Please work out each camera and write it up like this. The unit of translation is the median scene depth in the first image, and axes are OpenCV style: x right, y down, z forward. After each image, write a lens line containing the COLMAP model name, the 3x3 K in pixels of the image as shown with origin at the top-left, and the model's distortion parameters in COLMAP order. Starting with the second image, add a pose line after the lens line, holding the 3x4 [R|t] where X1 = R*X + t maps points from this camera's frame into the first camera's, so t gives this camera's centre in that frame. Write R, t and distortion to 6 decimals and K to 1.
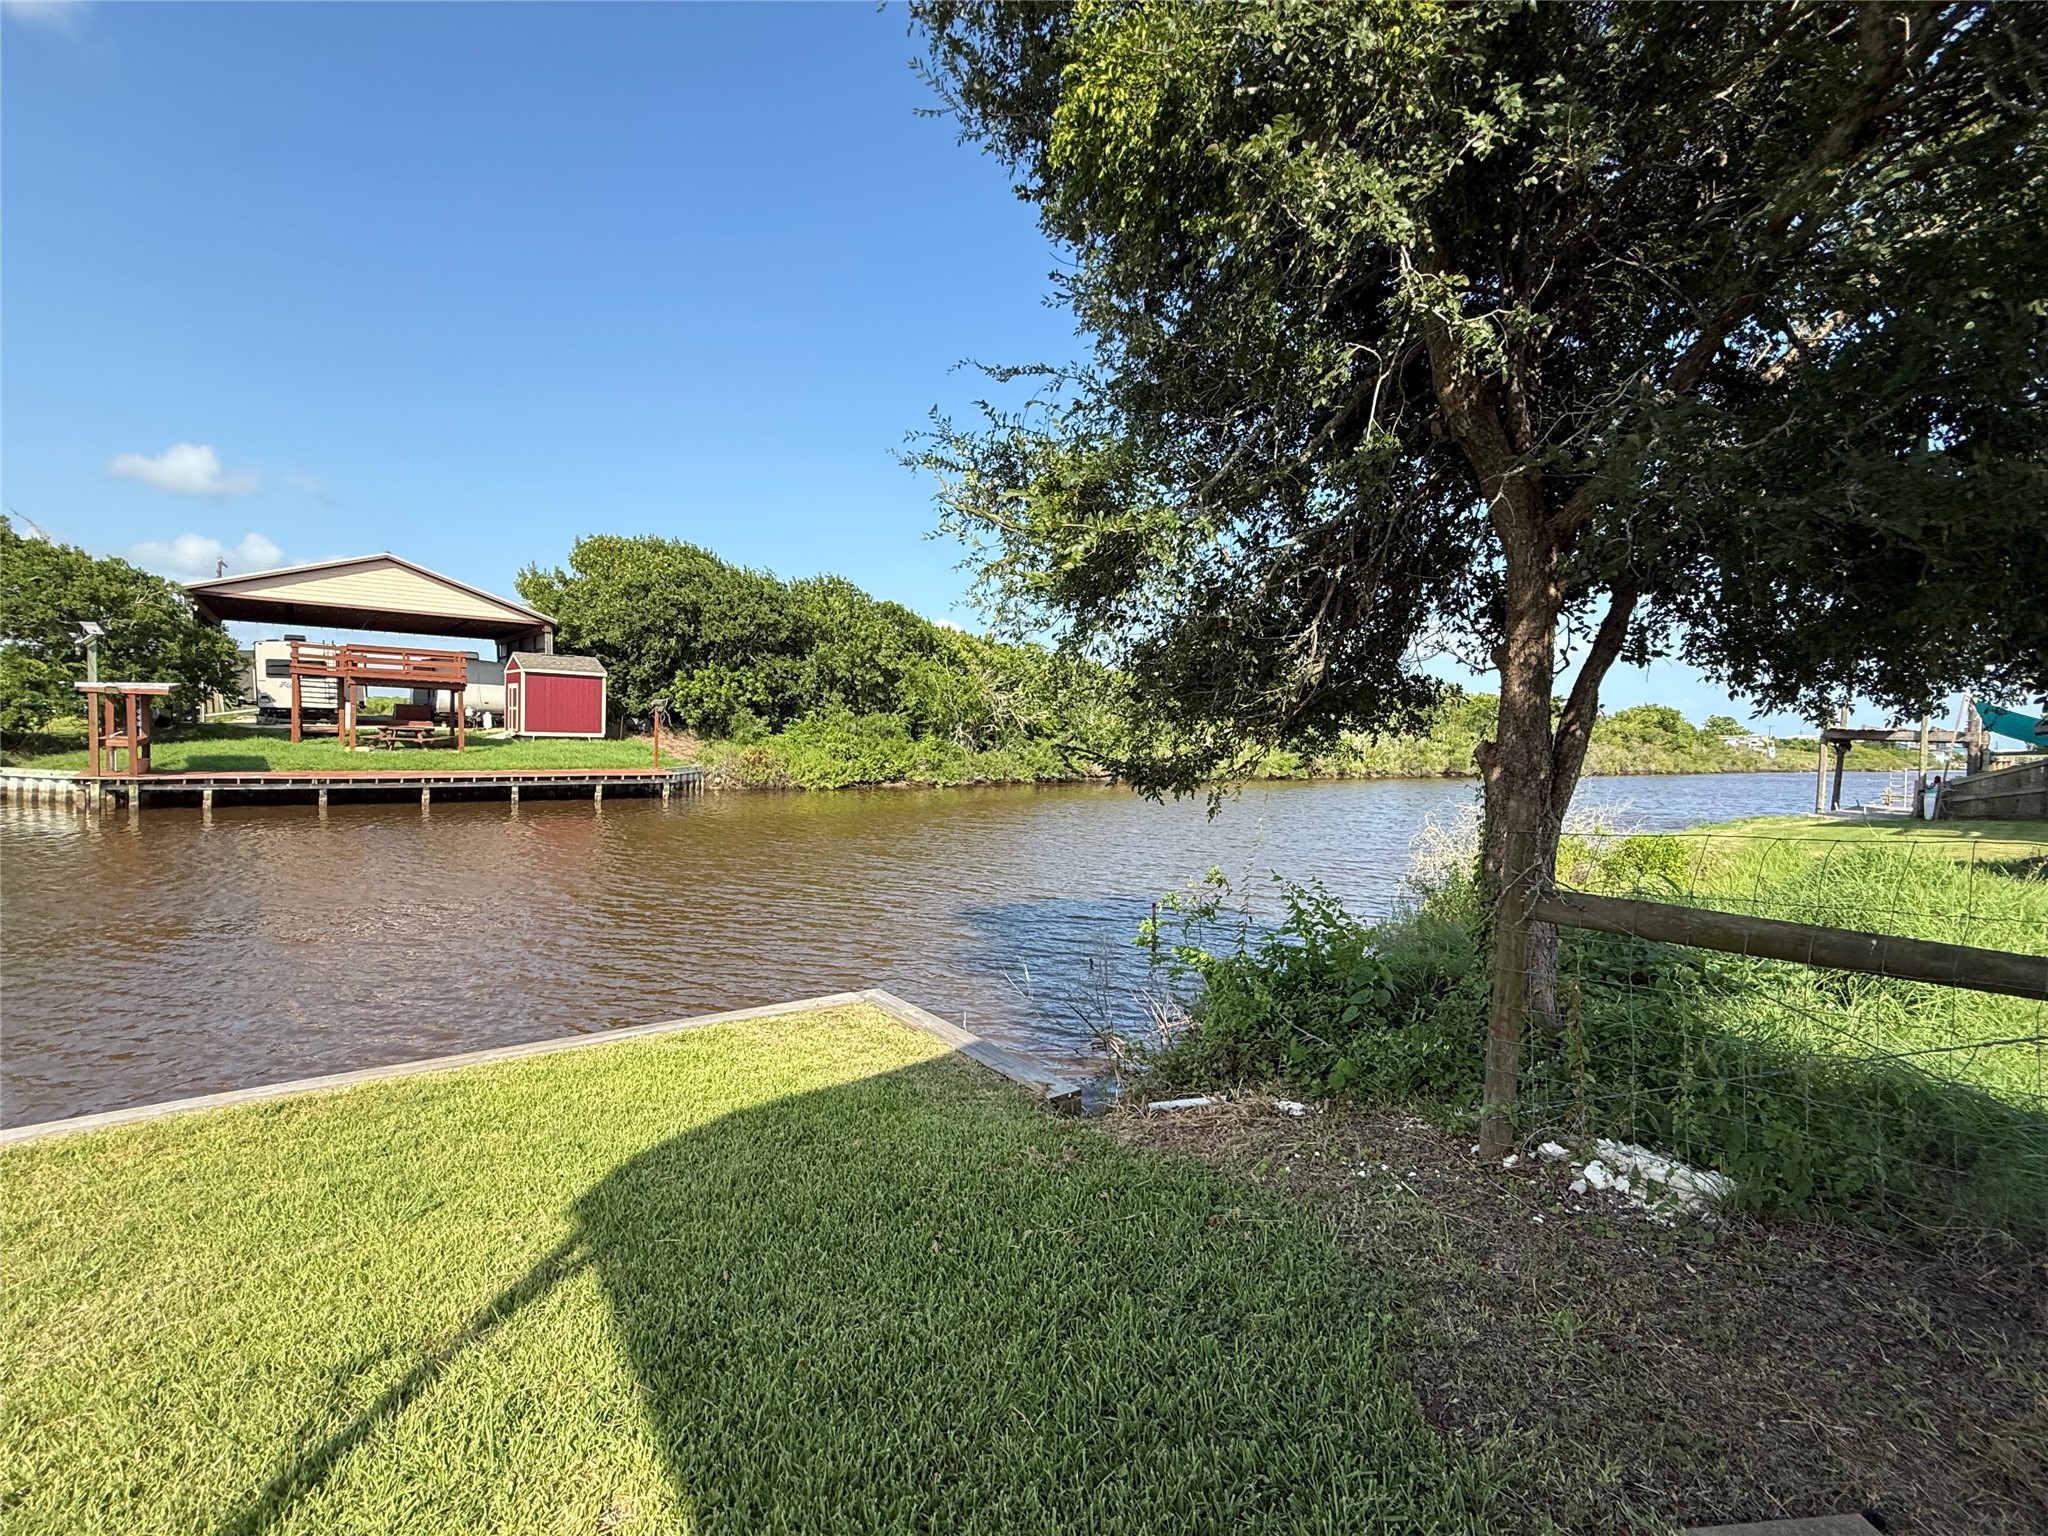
lens RADIAL K [[923.4, 0, 1026.8], [0, 923.4, 779.1], [0, 0, 1]] dist [0.006125, 0.000015]
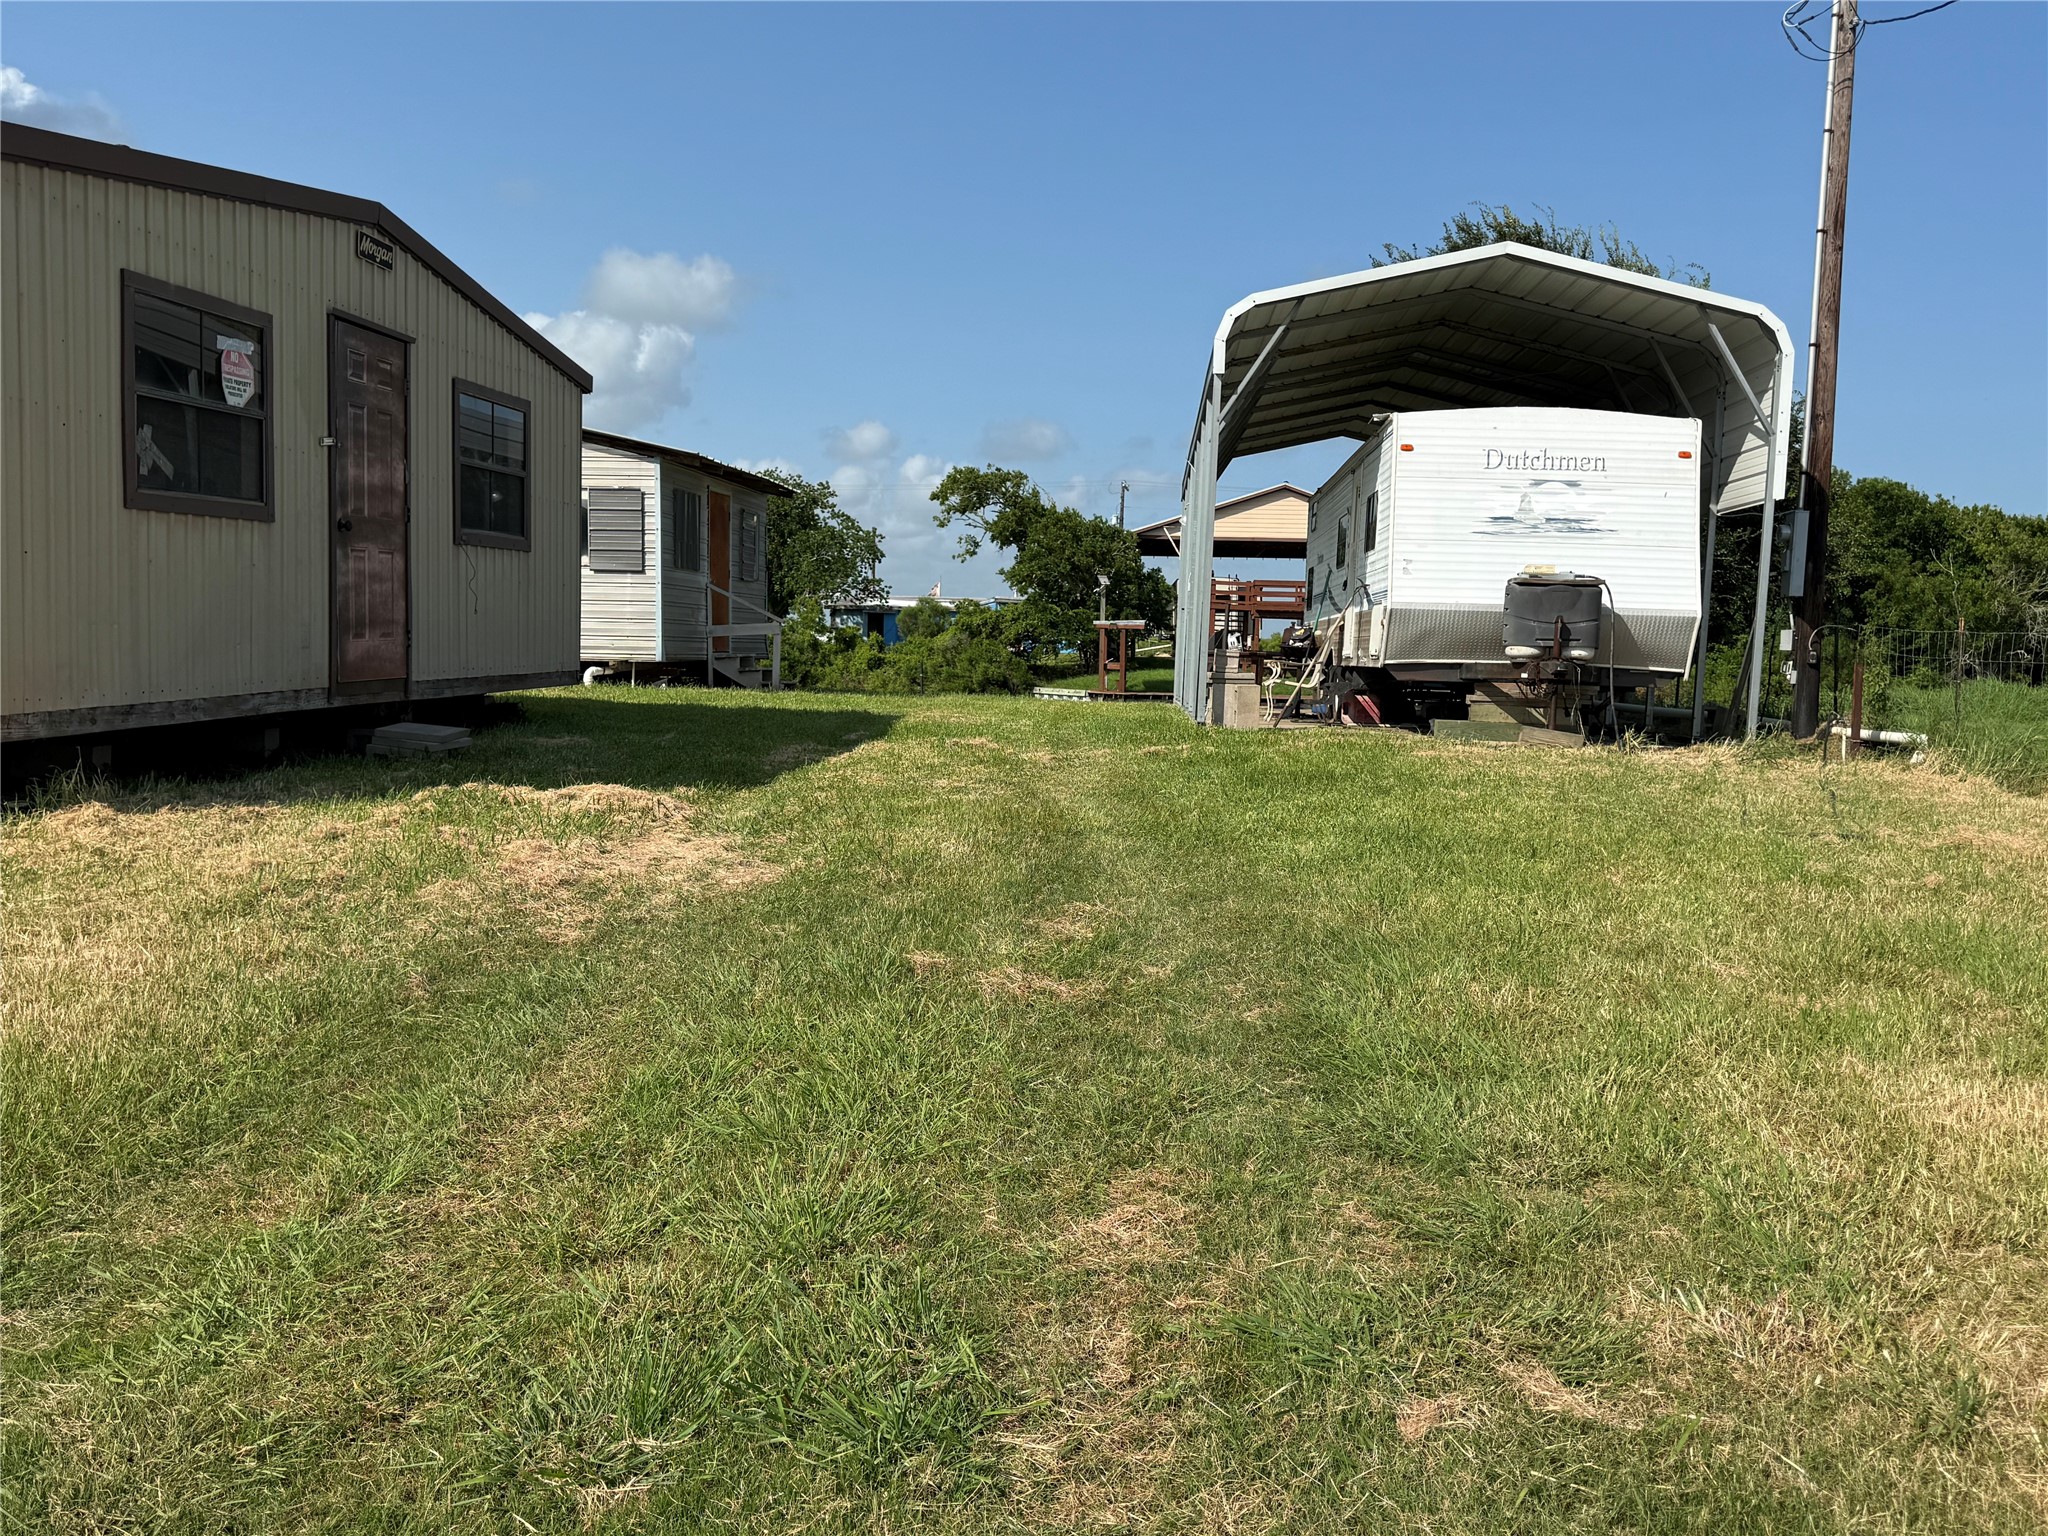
lens RADIAL K [[1862.4, 0, 1030.6], [0, 1862.4, 784.4], [0, 0, 1]] dist [0.081721, 0.000000]
pose [[0.748064, 0.035354, -0.662684, 0.479084], [-0.038295, 0.999216, 0.010080, 0.073093], [0.662521, 0.017837, 0.748831, -0.728866]]
